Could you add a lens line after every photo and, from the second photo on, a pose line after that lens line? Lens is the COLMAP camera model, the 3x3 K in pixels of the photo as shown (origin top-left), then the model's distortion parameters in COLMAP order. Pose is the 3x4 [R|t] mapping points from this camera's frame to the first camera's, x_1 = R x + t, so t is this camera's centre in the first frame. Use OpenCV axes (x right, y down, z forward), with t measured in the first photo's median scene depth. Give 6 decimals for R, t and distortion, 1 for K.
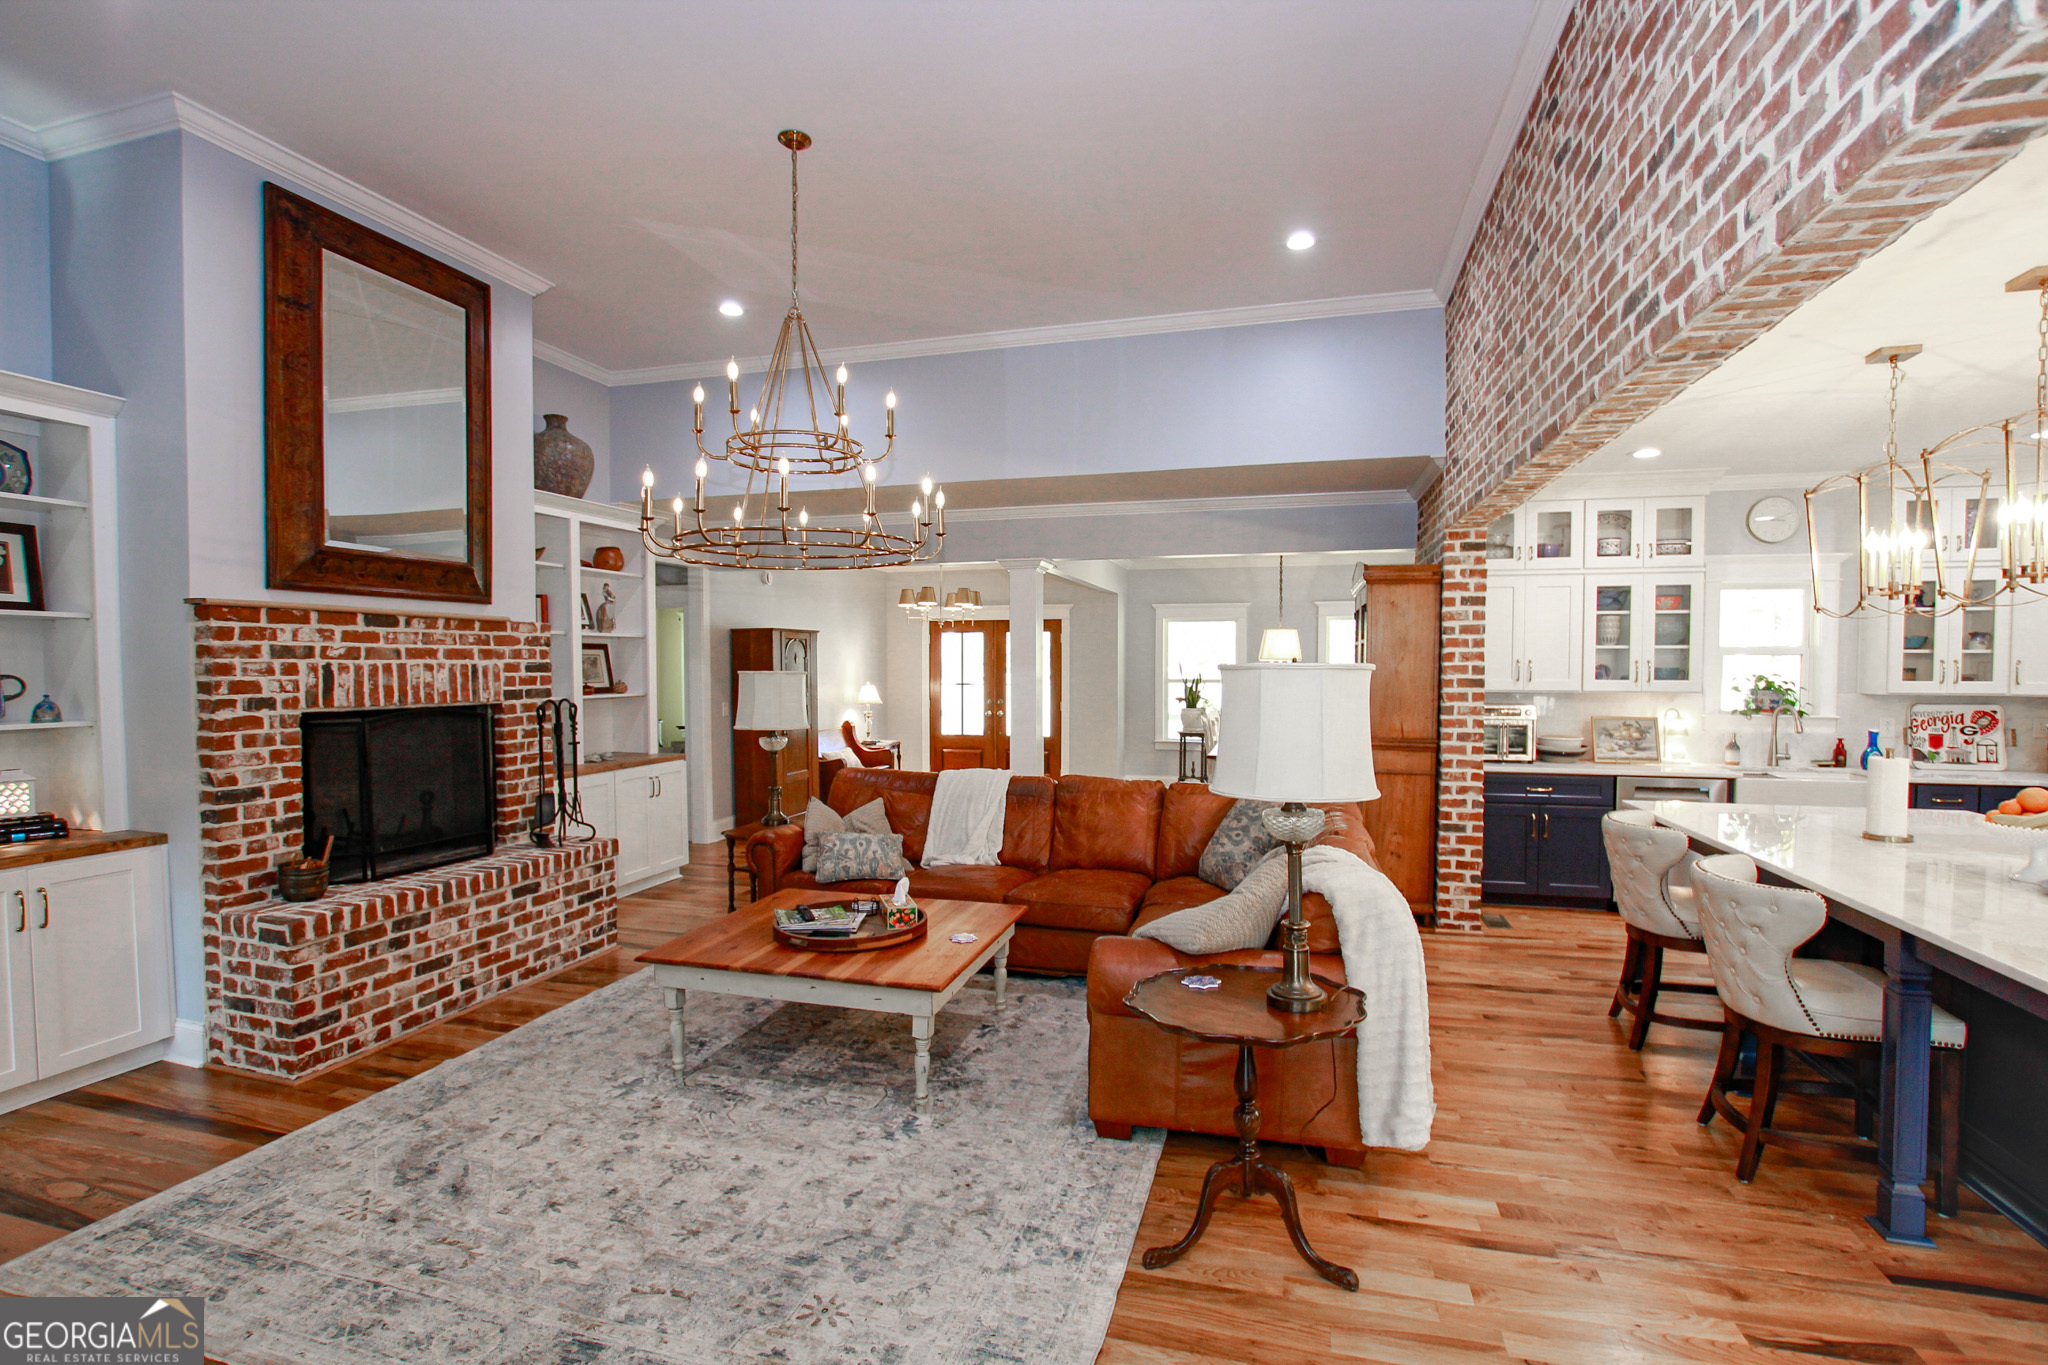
lens RADIAL K [[948.6, 0, 1023.6], [0, 948.6, 695.2], [0, 0, 1]] dist [-0.028402, 0.000300]
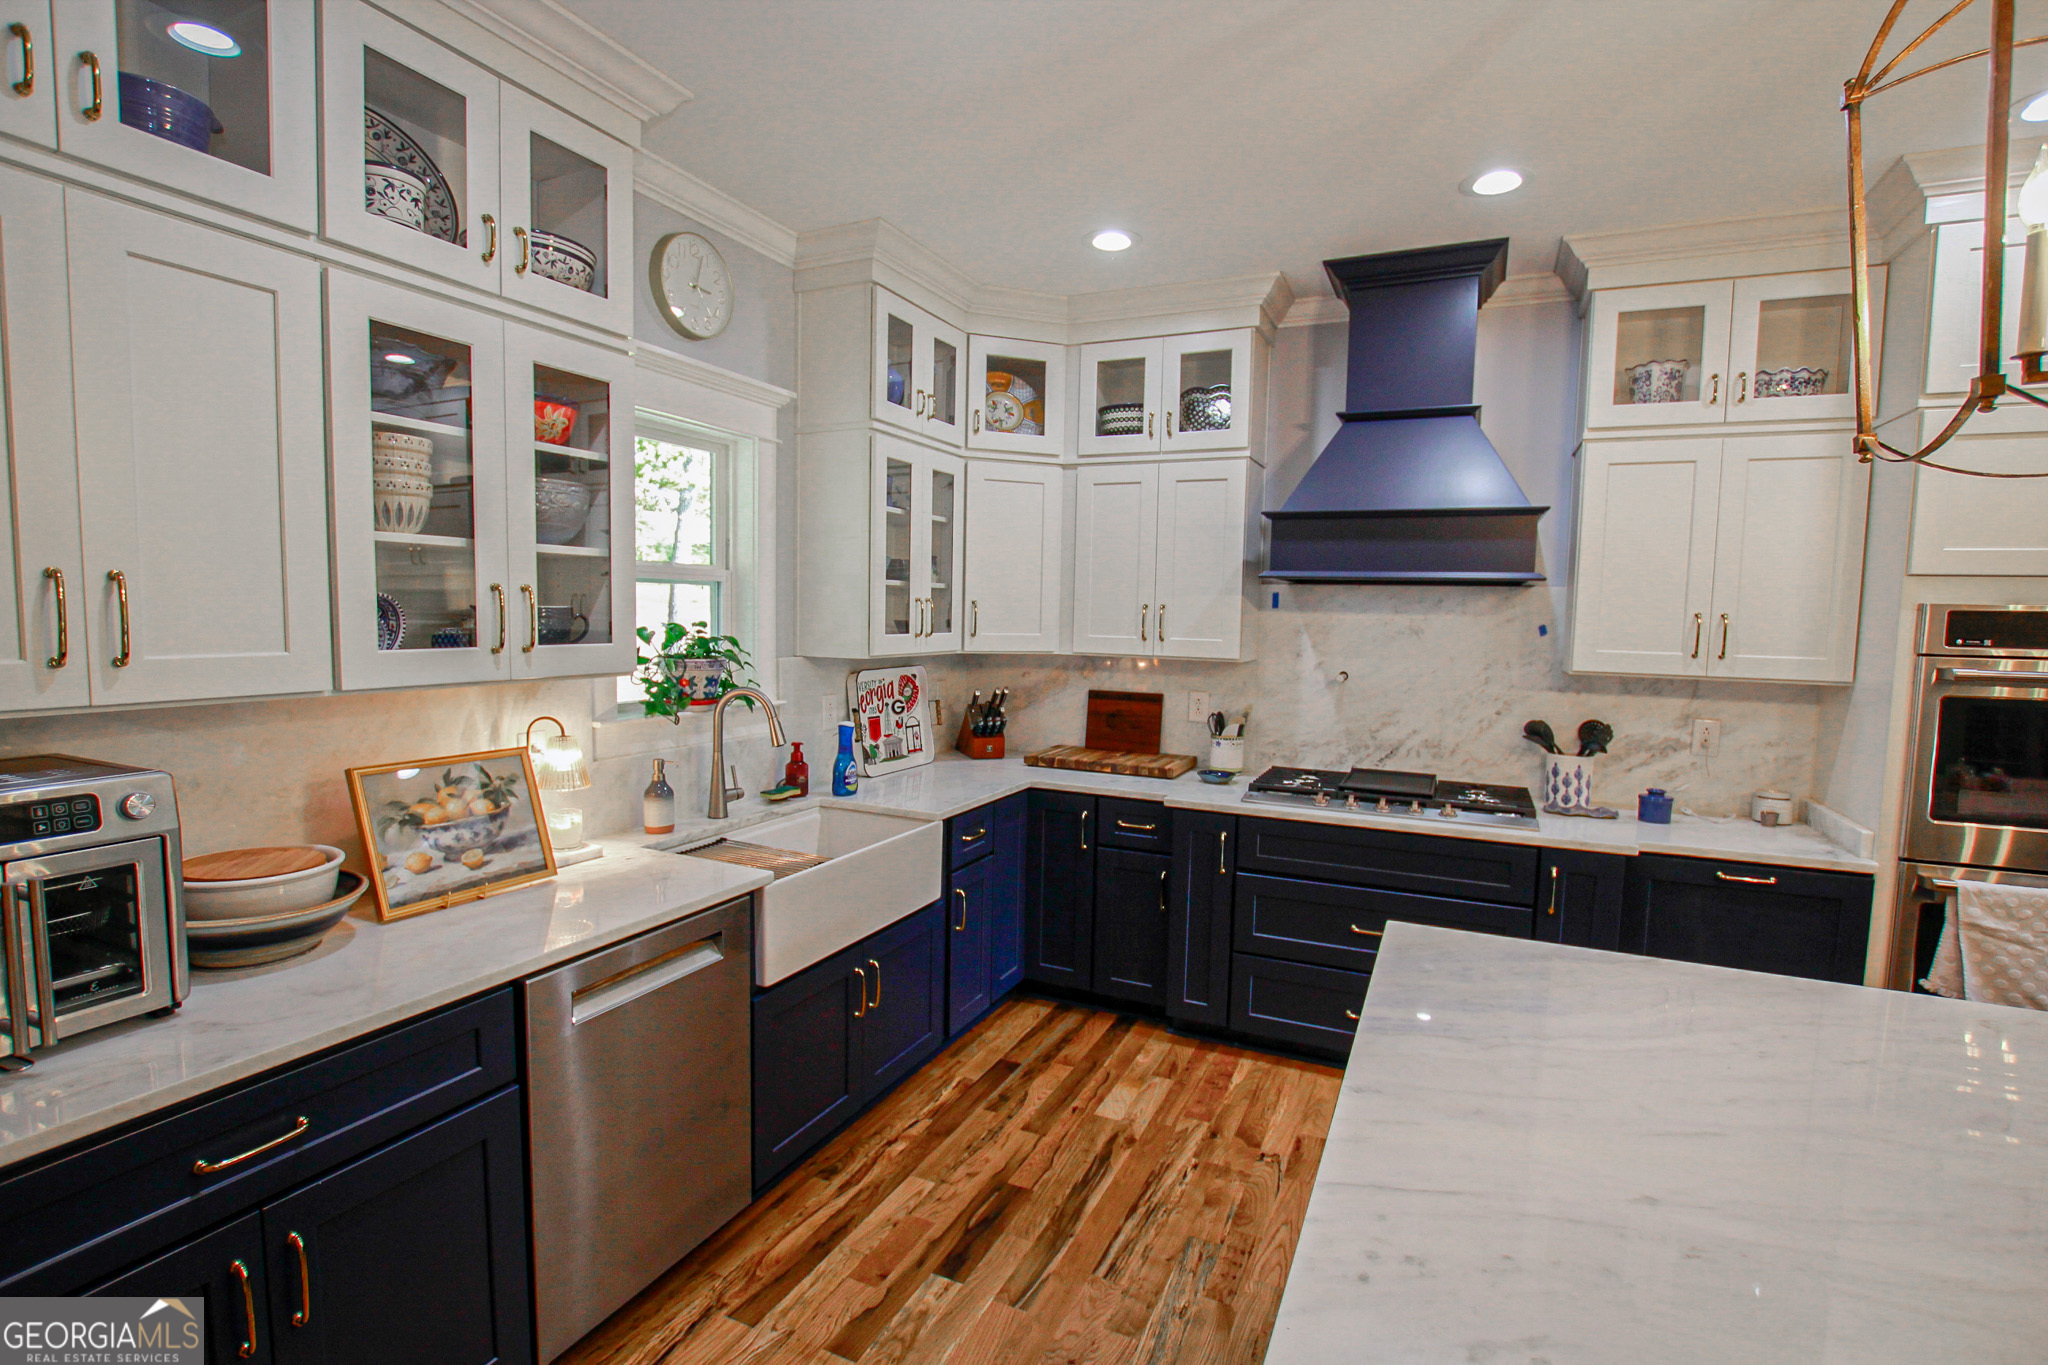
lens RADIAL K [[943.4, 0, 1021.7], [0, 943.4, 697.4], [0, 0, 1]] dist [-0.028872, 0.000427]
pose [[0.165113, -0.086979, 0.982432, 0.479277], [0.014766, 0.996210, 0.085718, -0.031071], [-0.986164, 0.000353, 0.165772, 1.009276]]
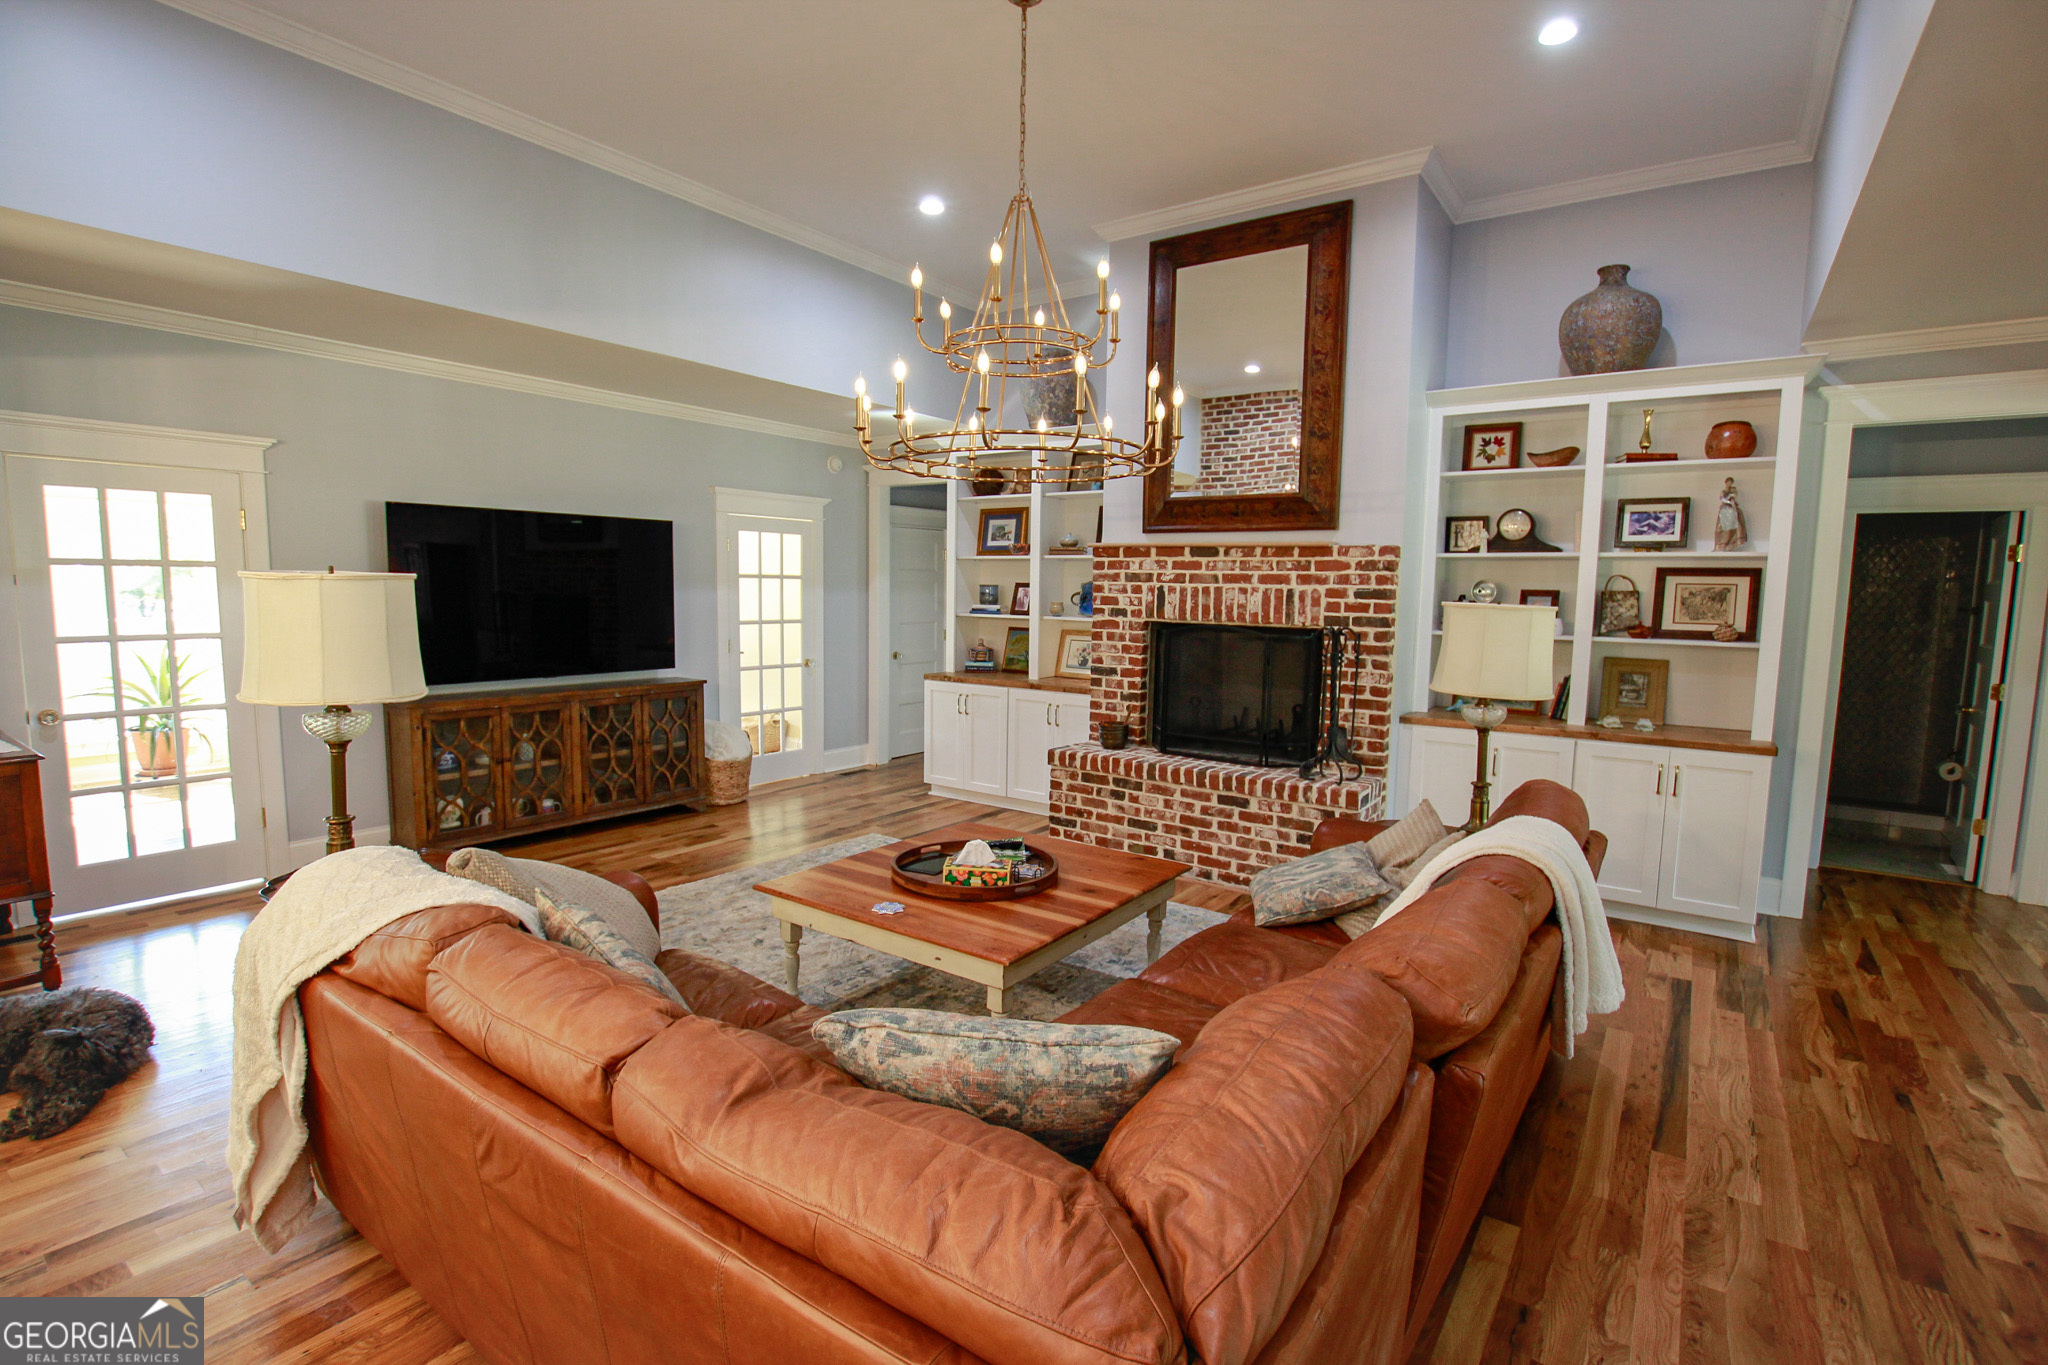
lens RADIAL K [[952.9, 0, 1025.2], [0, 952.9, 687.4], [0, 0, 1]] dist [-0.035398, 0.008365]
pose [[-0.340576, 0.094523, -0.935453, 0.547208], [-0.047559, 0.991928, 0.117544, -0.035986], [0.939013, 0.084522, -0.333332, 1.130469]]
